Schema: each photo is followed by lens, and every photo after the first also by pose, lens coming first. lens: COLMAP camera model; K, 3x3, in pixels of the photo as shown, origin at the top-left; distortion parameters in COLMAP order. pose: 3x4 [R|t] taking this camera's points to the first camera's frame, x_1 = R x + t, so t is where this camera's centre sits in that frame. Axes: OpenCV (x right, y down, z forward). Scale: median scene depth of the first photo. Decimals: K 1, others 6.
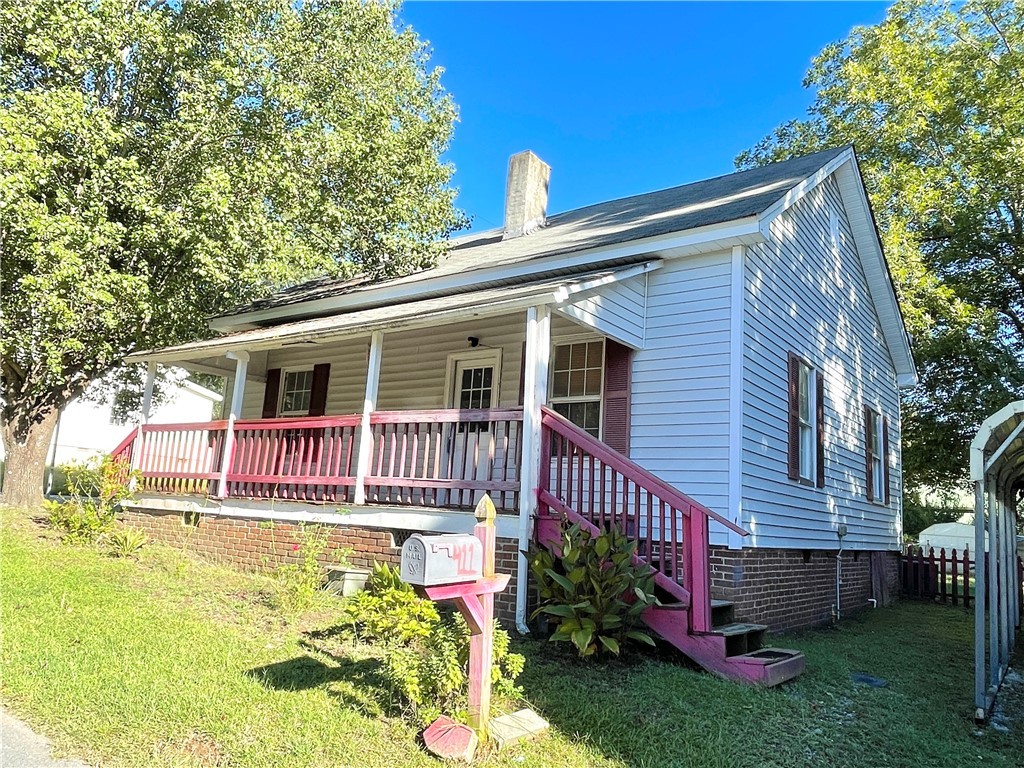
lens RADIAL K [[761.6, 0, 512.0], [0, 761.6, 384.0], [0, 0, 1]] dist [0.003654, -0.015745]
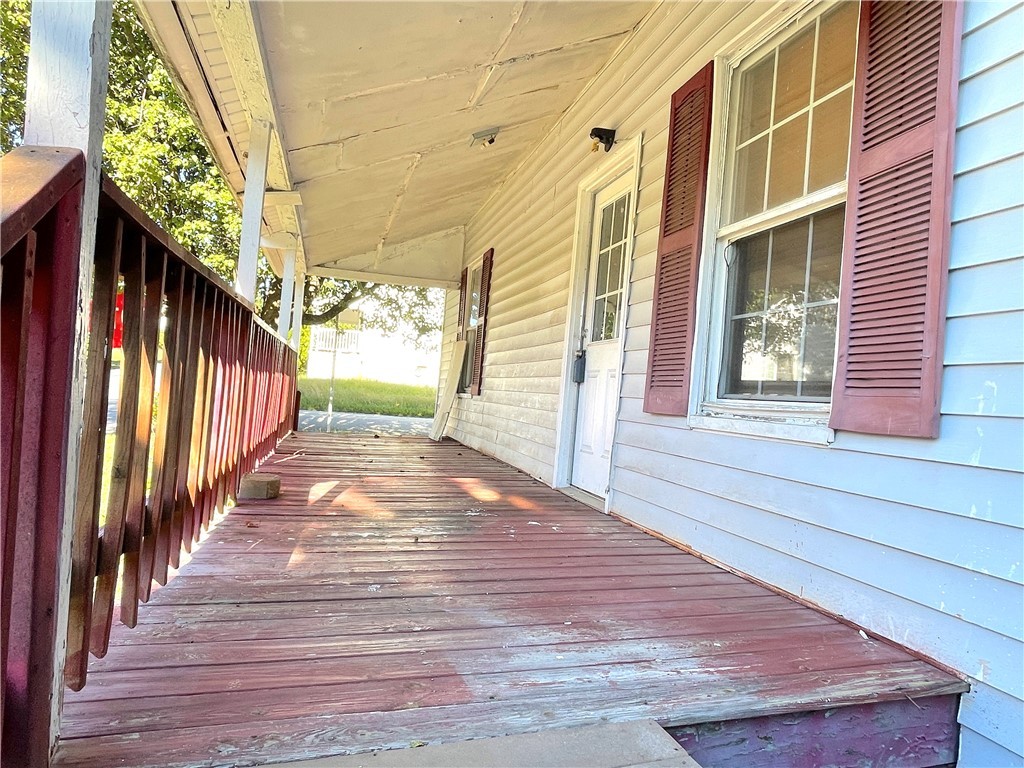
lens RADIAL K [[662.0, 0, 510.4], [0, 662.0, 386.2], [0, 0, 1]] dist [-0.005301, 0.000873]
pose [[0.794720, -0.013470, -0.606827, 0.143699], [0.085384, 0.992293, 0.089796, 0.051364], [0.600941, -0.123176, 0.789746, 0.646586]]
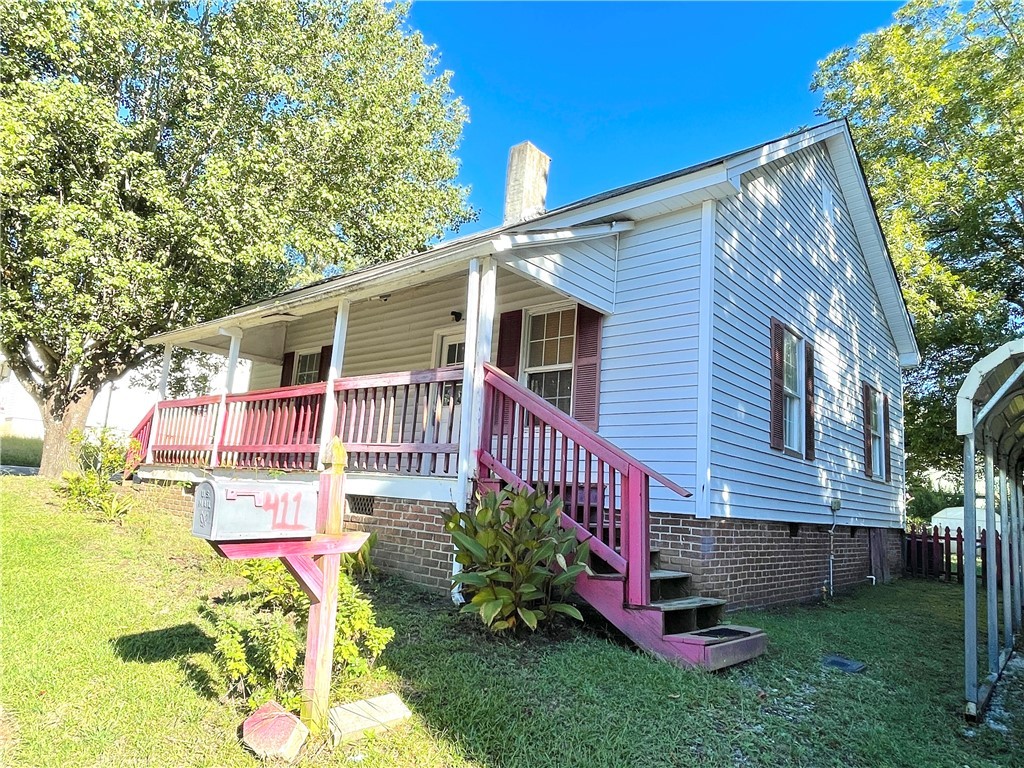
lens RADIAL K [[662.0, 0, 510.4], [0, 662.0, 386.2], [0, 0, 1]] dist [-0.005301, 0.000873]
pose [[0.996658, -0.007360, -0.081352, 0.093524], [0.007300, 0.999973, -0.001035, 0.039962], [0.081357, 0.000438, 0.996685, 0.125985]]
